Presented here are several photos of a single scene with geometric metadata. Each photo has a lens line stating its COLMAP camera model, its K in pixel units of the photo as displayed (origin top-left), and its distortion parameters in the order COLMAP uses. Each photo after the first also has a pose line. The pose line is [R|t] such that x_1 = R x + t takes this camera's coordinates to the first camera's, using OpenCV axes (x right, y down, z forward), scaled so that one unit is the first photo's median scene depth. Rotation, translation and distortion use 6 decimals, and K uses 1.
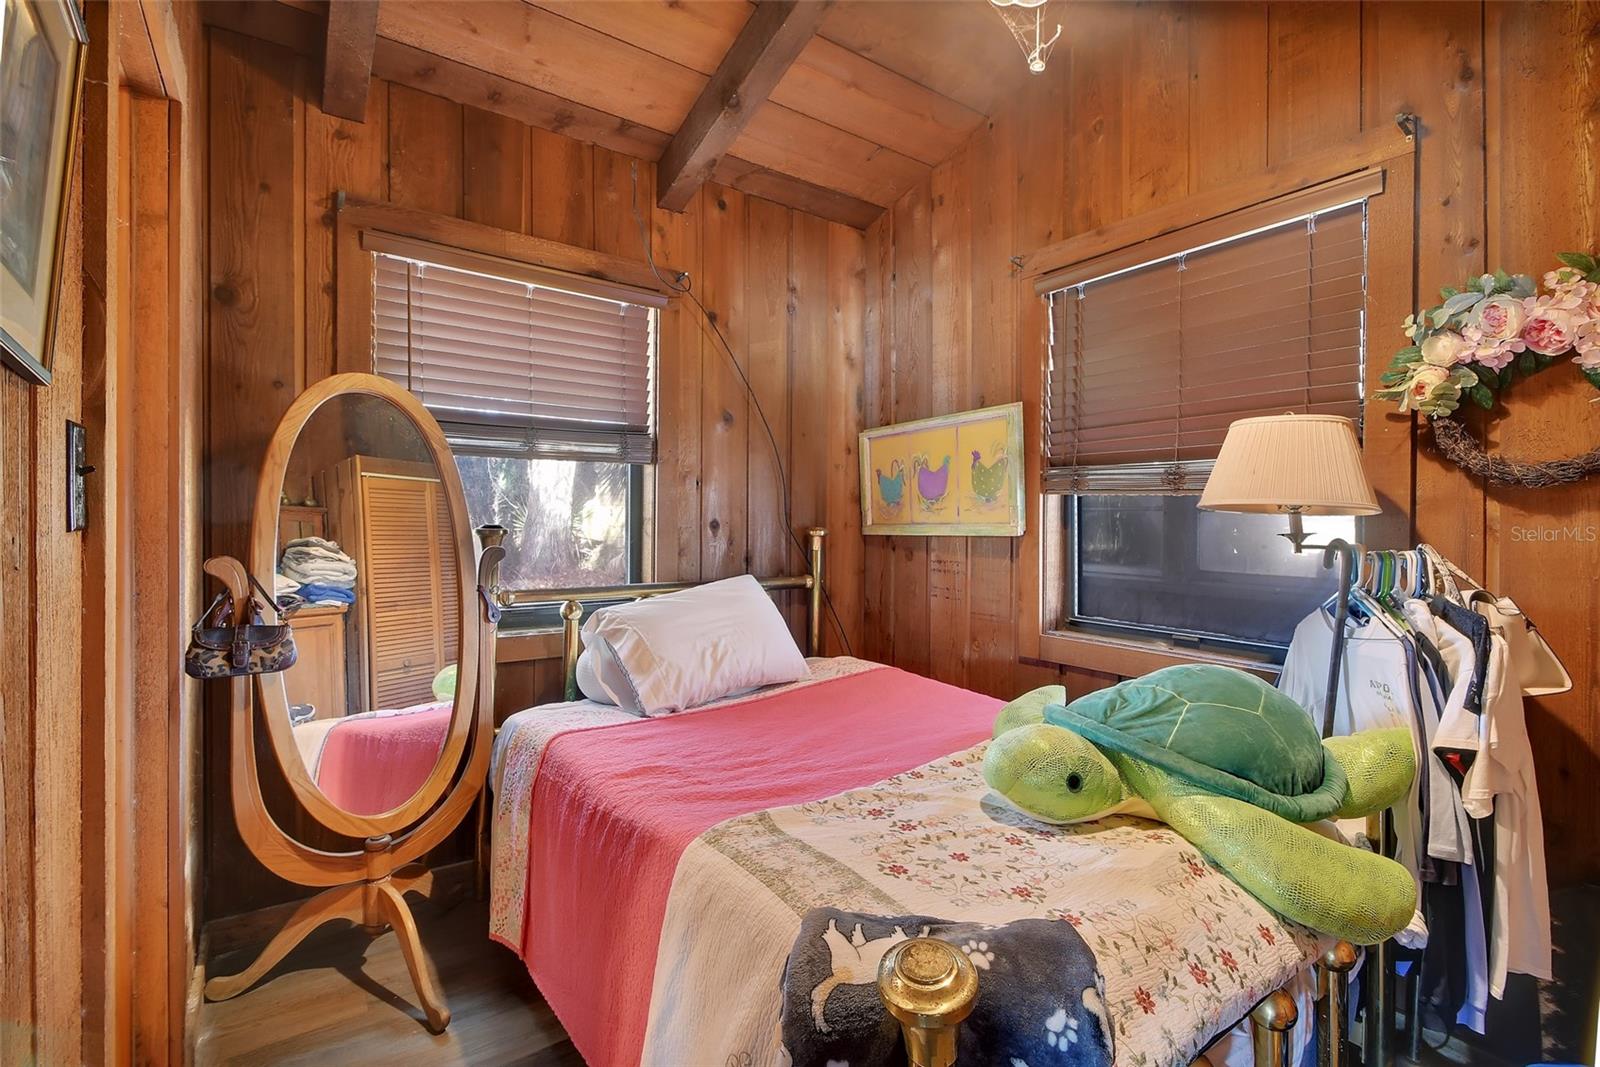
lens RADIAL K [[724.2, 0, 801.2], [0, 724.2, 528.5], [0, 0, 1]] dist [0.009181, -0.001728]
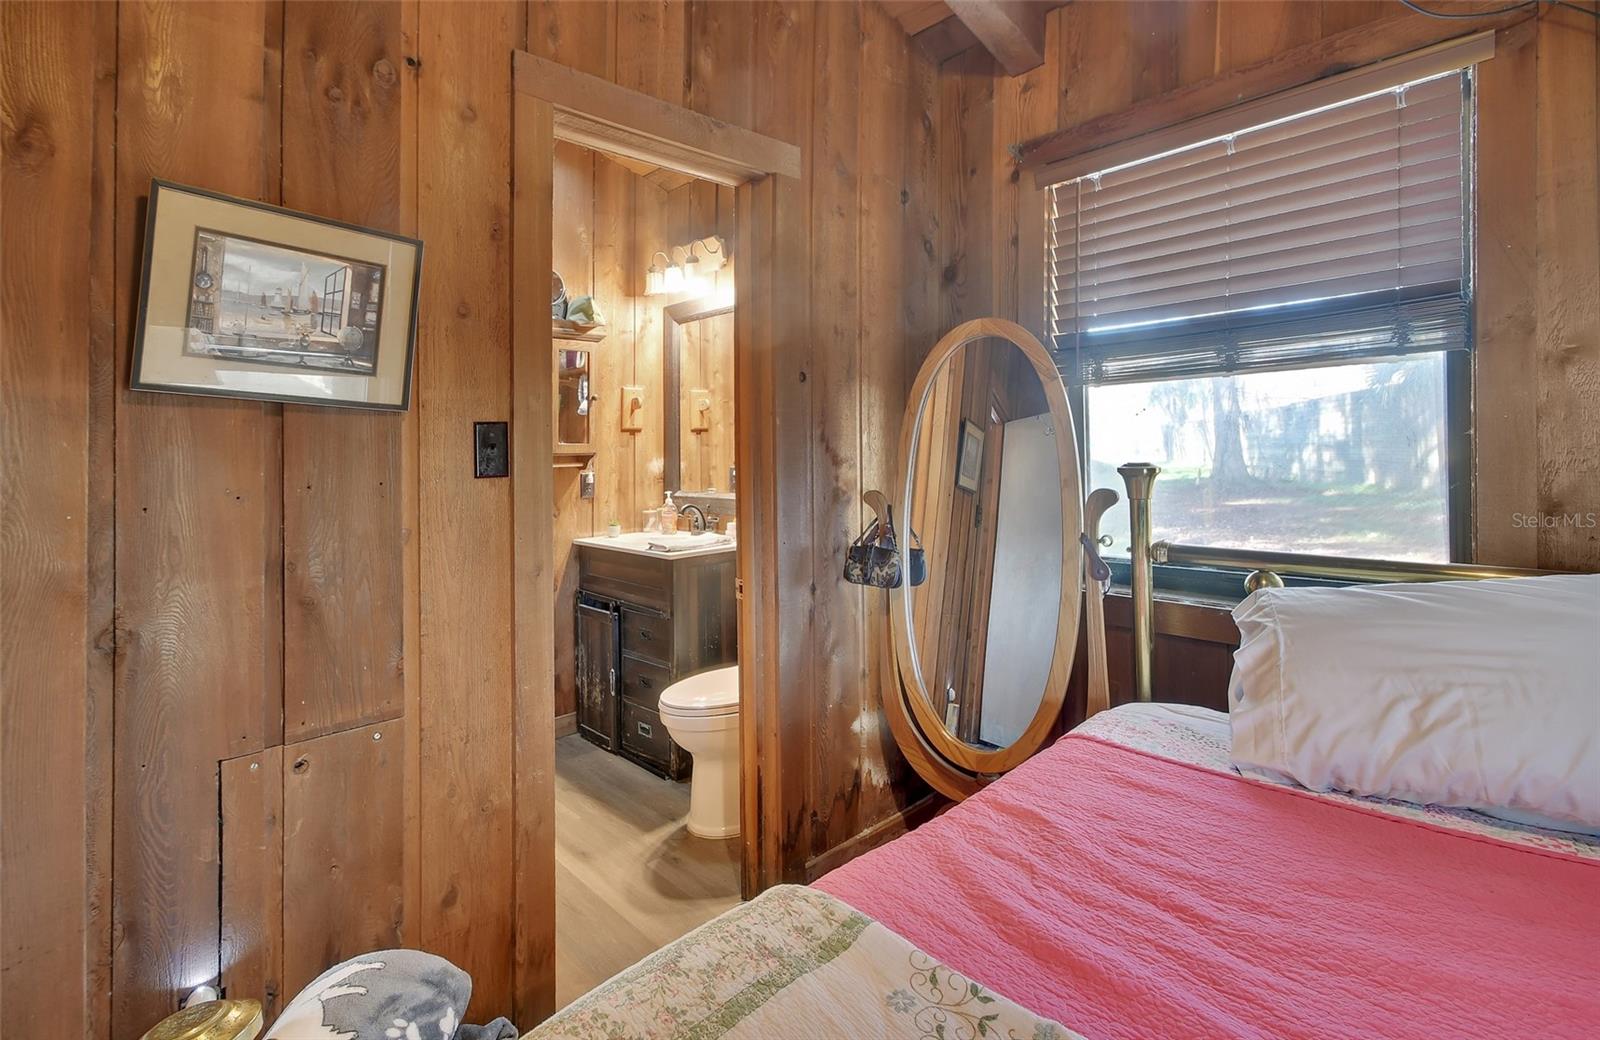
lens RADIAL K [[751.5, 0, 799.0], [0, 751.5, 448.6], [0, 0, 1]] dist [-0.002676, -0.000900]
pose [[0.134746, -0.022215, -0.990631, 0.413856], [0.004773, 0.999752, -0.021770, -0.004636], [0.990869, -0.001795, 0.134819, 0.592214]]
